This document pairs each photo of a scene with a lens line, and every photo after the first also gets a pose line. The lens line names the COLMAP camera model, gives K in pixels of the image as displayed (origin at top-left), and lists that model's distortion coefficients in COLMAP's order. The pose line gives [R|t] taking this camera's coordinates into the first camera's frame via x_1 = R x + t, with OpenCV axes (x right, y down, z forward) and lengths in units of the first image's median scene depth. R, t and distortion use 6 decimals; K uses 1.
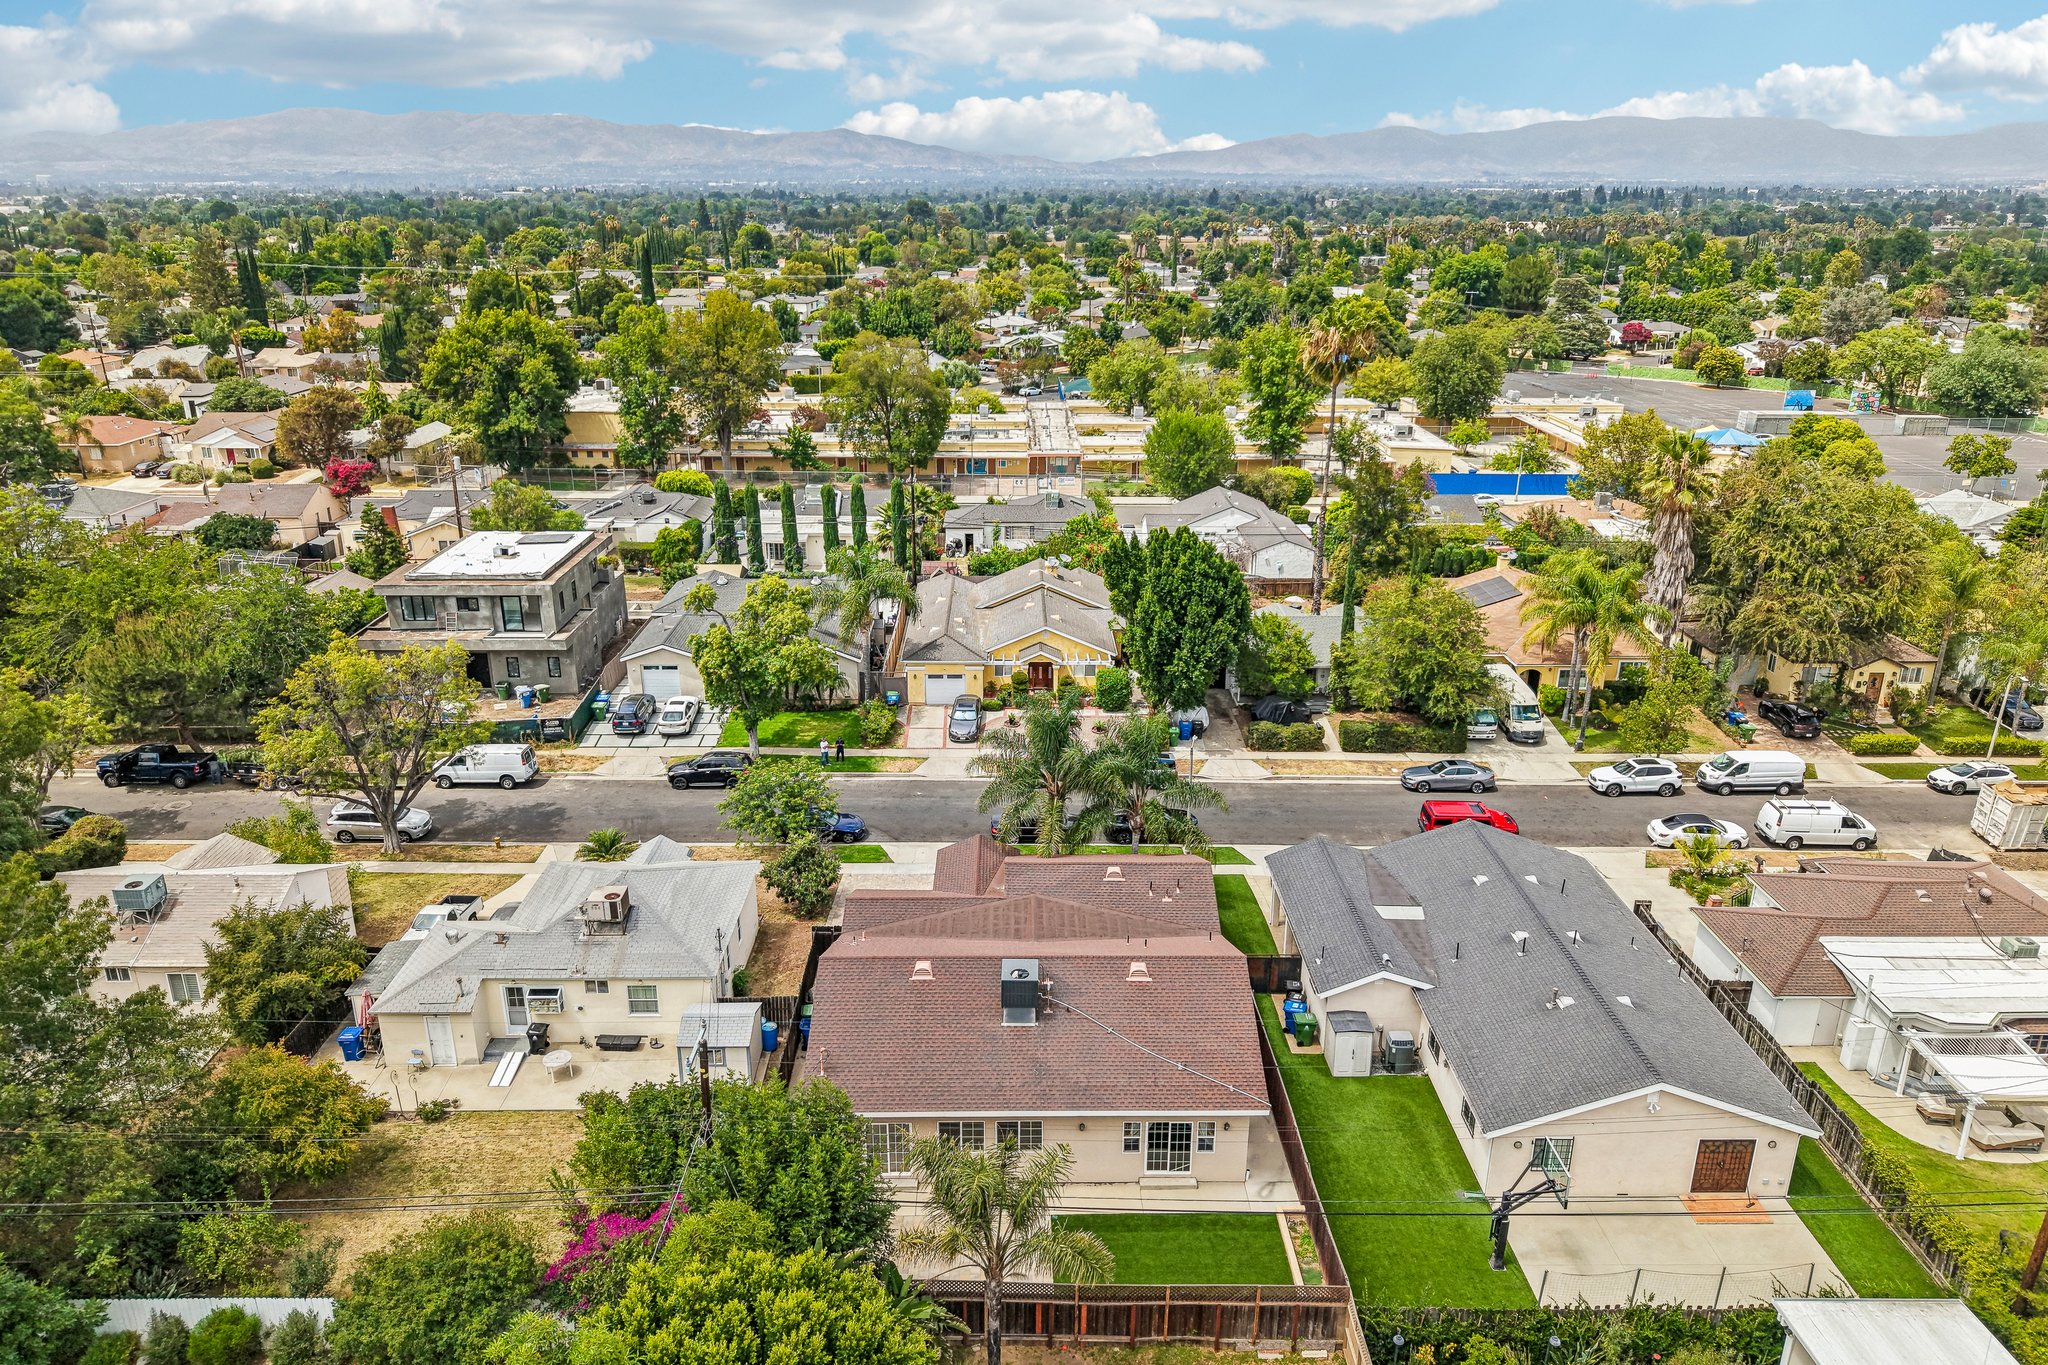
lens RADIAL K [[1408.8, 0, 1025.3], [0, 1408.8, 693.1], [0, 0, 1]] dist [0.054490, -0.076579]
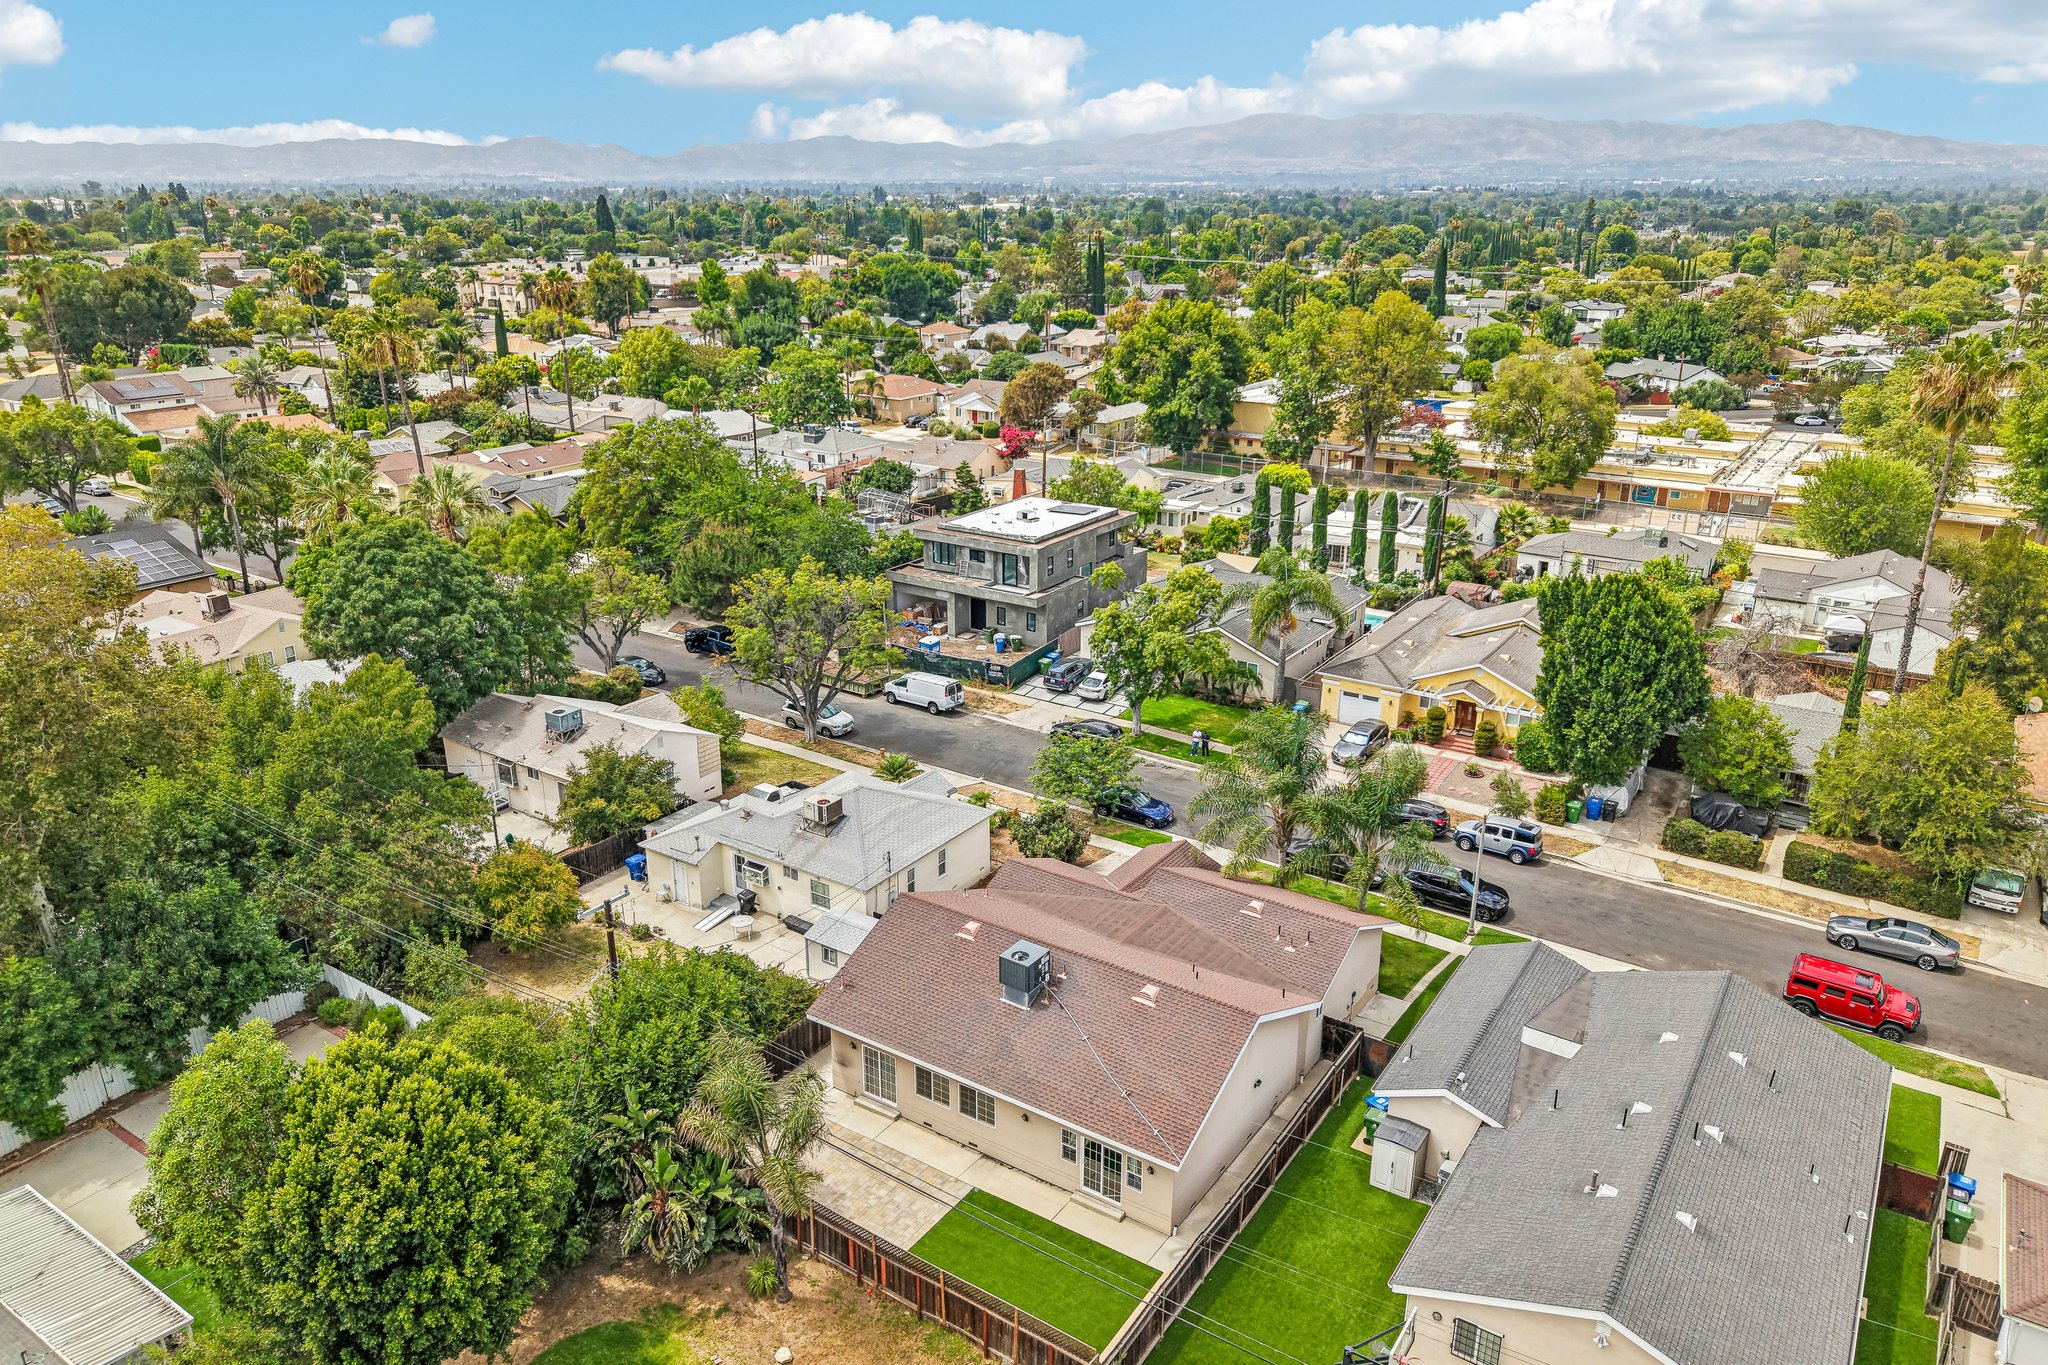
lens RADIAL K [[1394.0, 0, 1022.9], [0, 1394.0, 717.9], [0, 0, 1]] dist [0.090843, -0.153208]
pose [[0.823094, 0.200069, -0.531496, 0.273914], [-0.190209, 0.978955, 0.073939, -0.025240], [0.535104, 0.040236, 0.843827, 0.073694]]
